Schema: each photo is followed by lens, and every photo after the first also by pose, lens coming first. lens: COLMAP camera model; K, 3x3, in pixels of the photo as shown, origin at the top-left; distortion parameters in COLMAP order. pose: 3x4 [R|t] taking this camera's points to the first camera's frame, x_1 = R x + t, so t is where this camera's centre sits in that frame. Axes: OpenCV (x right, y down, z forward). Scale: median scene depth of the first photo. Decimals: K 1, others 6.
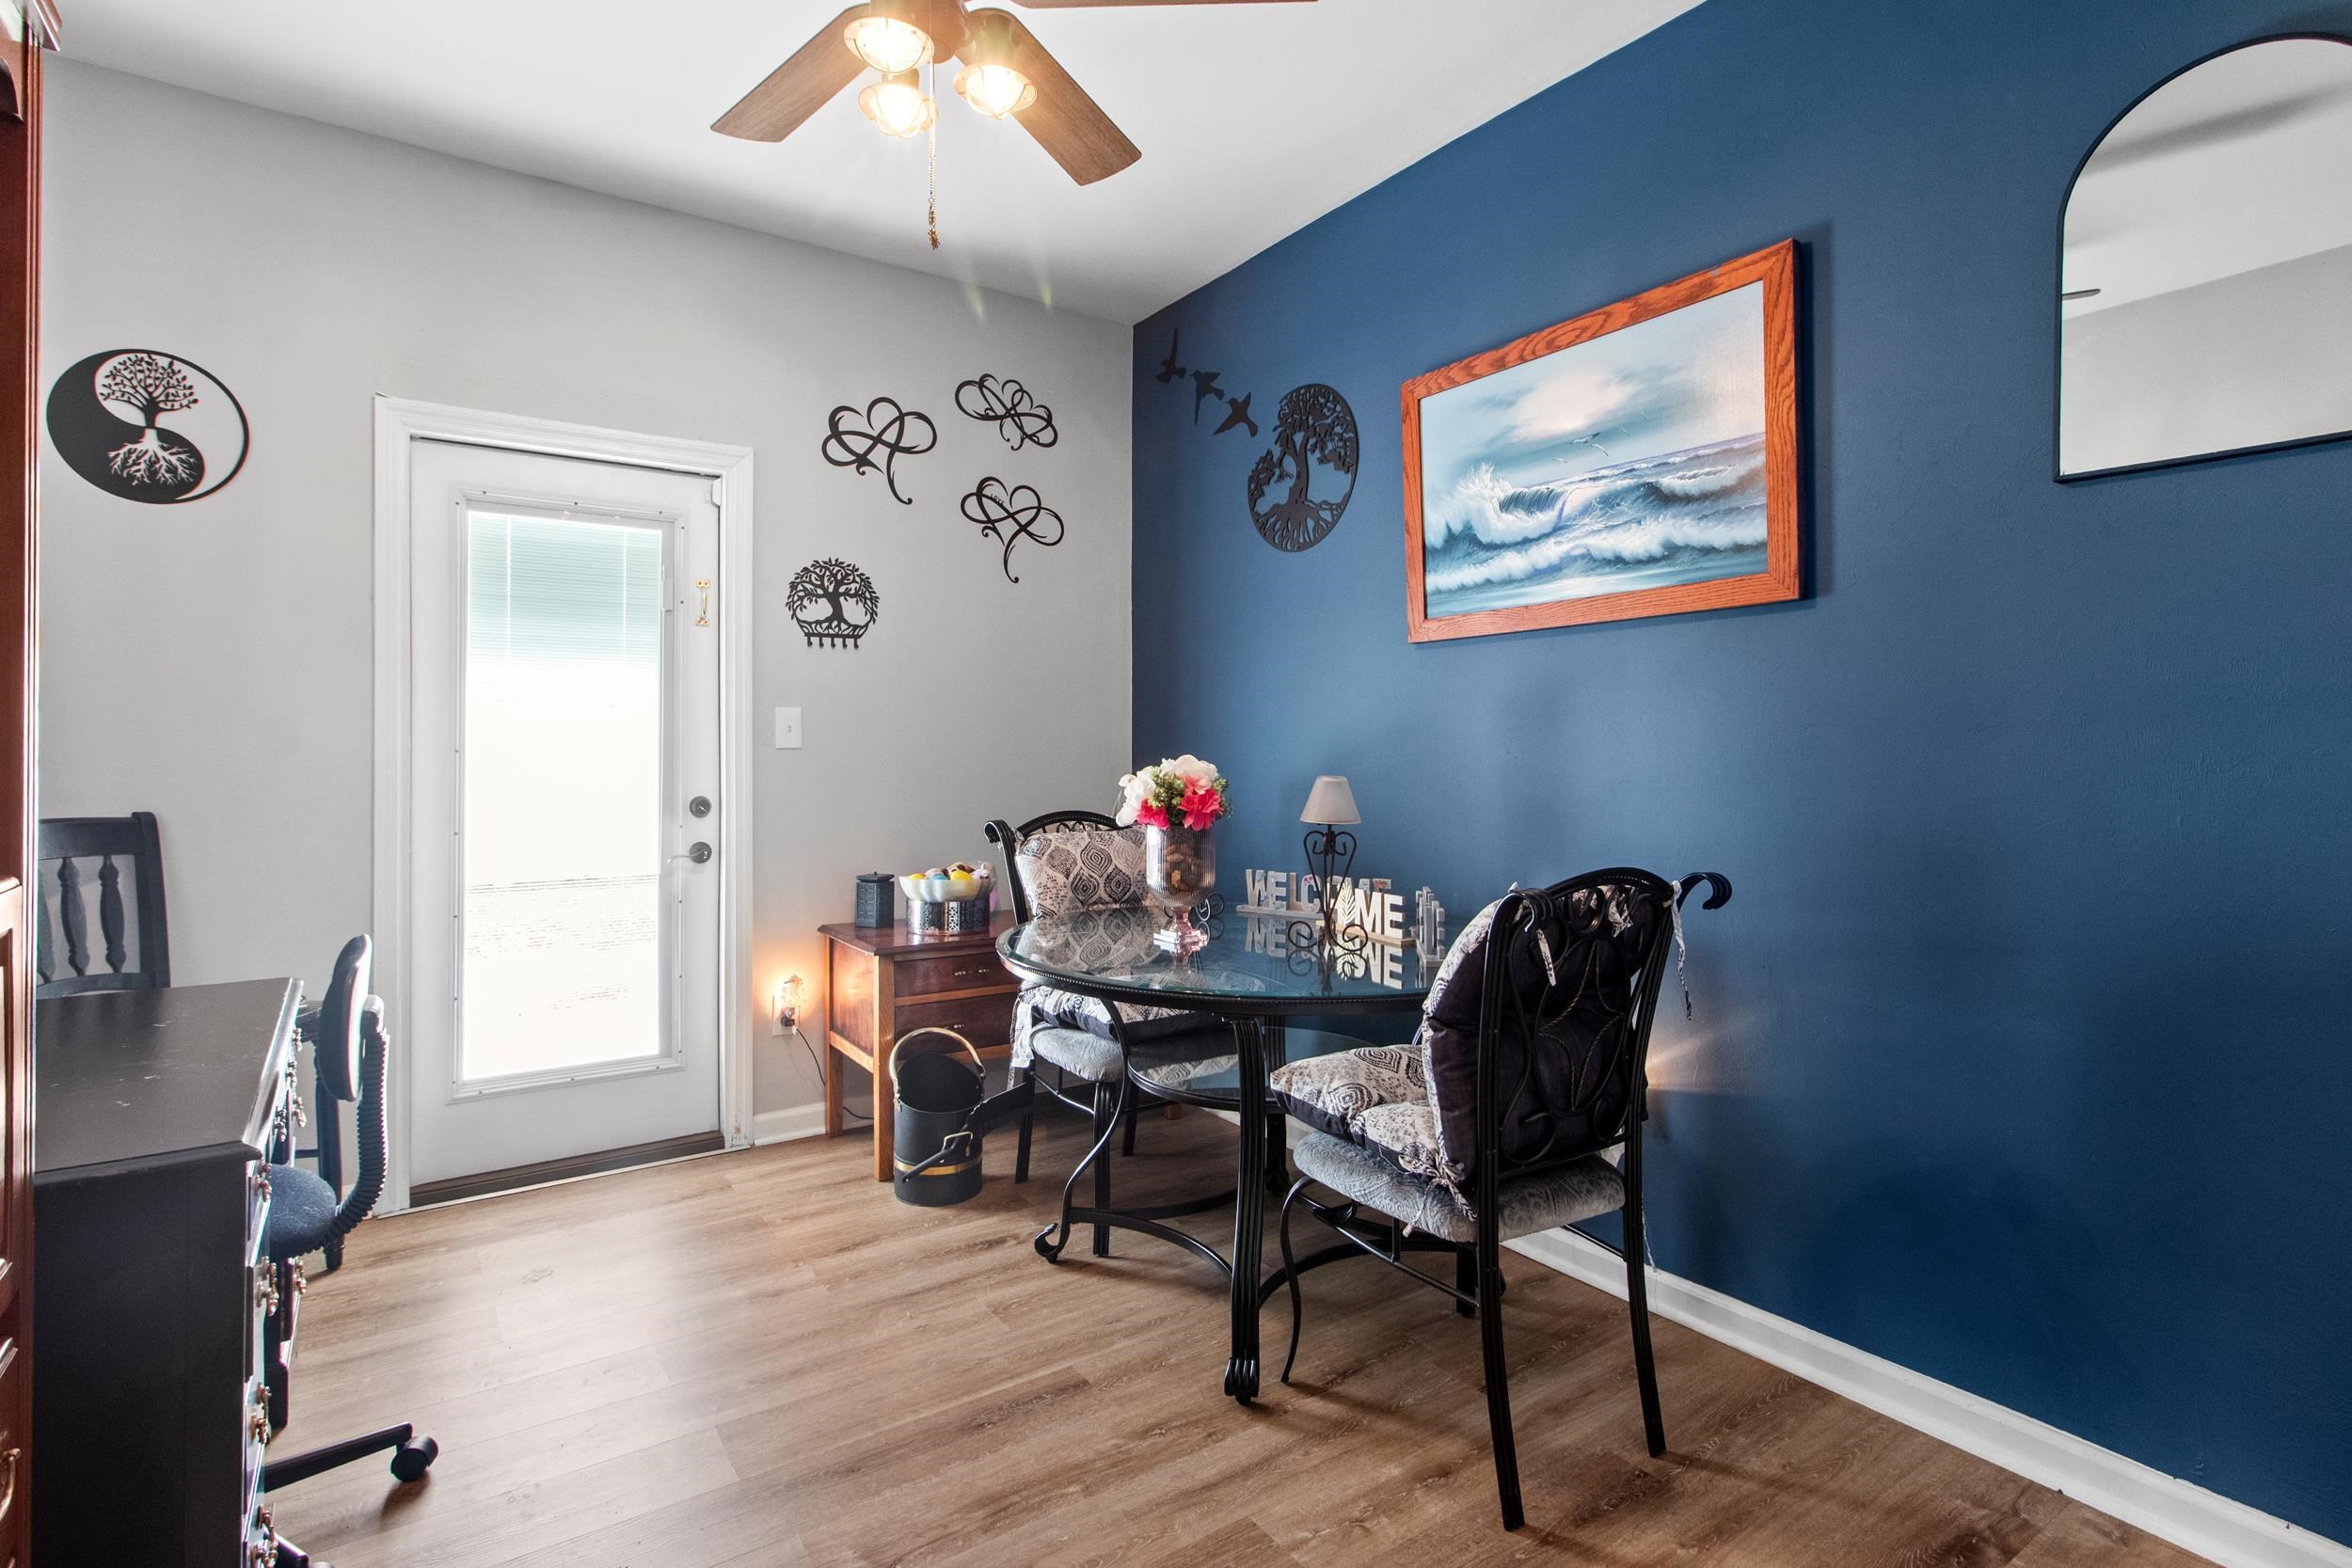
lens RADIAL K [[1137.8, 0, 1161.2], [0, 1137.8, 727.8], [0, 0, 1]] dist [-0.003214, 0.001186]
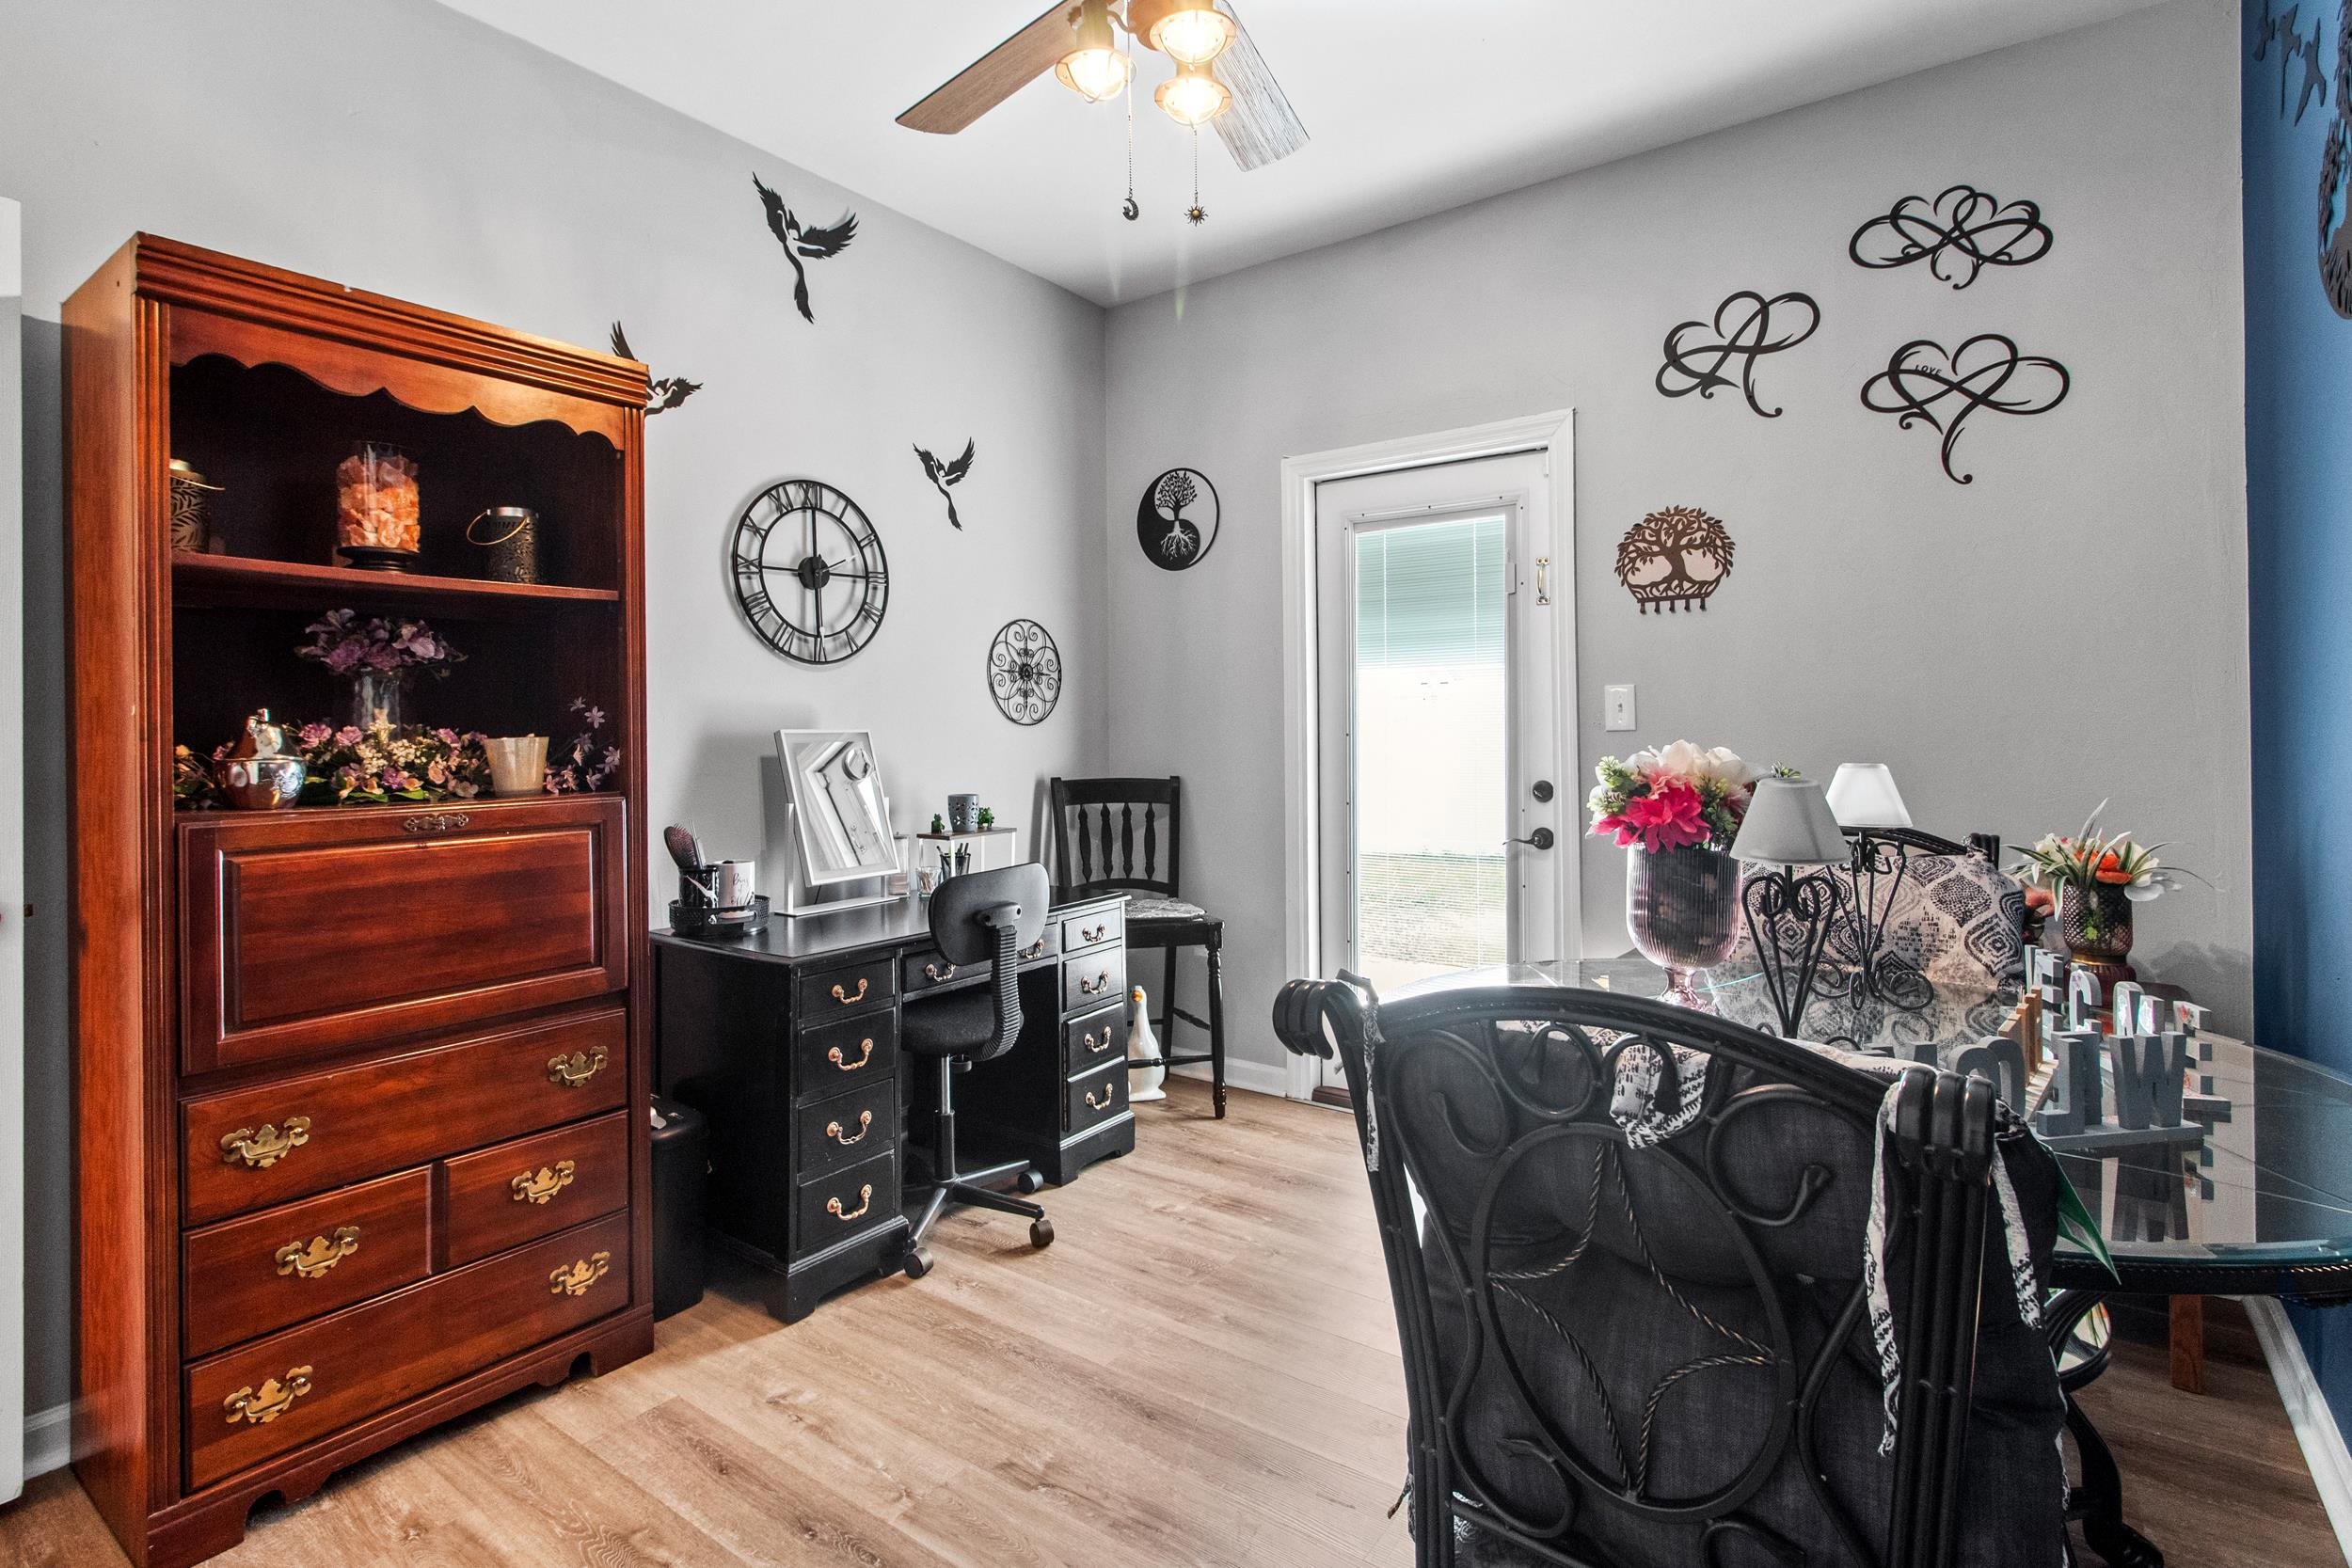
lens RADIAL K [[1137.8, 0, 1161.2], [0, 1137.8, 727.8], [0, 0, 1]] dist [-0.003214, 0.001186]
pose [[0.334433, -0.009590, -0.942371, 0.383664], [0.023154, 0.999730, -0.001957, 0.009072], [0.942135, -0.021166, 0.334565, 0.350485]]
